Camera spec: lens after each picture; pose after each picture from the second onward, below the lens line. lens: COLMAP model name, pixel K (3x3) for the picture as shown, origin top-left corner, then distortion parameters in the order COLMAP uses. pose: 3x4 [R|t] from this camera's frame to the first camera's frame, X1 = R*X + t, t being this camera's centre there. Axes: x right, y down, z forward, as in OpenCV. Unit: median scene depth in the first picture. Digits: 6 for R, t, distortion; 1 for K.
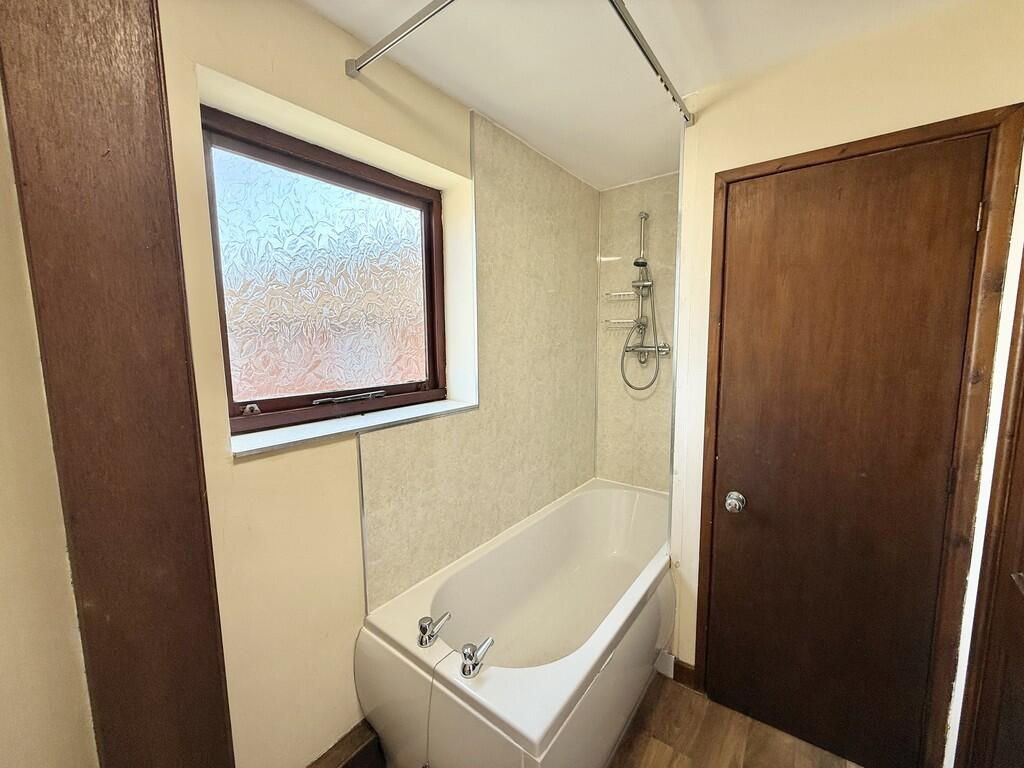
lens RADIAL K [[409.5, 0, 512.0], [0, 409.5, 384.0], [0, 0, 1]] dist [0.000316, -0.000126]
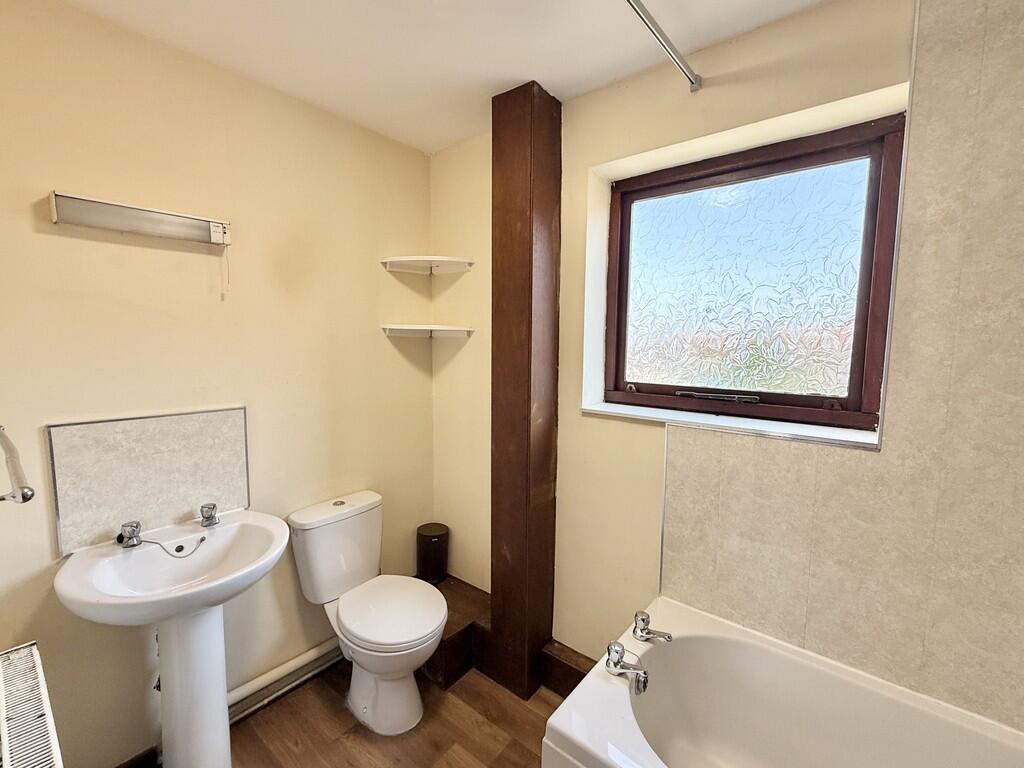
lens RADIAL K [[409.5, 0, 512.0], [0, 409.5, 384.0], [0, 0, 1]] dist [0.000316, -0.000126]
pose [[0.001422, 0.108609, -0.994084, 0.595057], [-0.130764, 0.985569, 0.107492, -0.038748], [0.991413, 0.129837, 0.015603, 0.491659]]
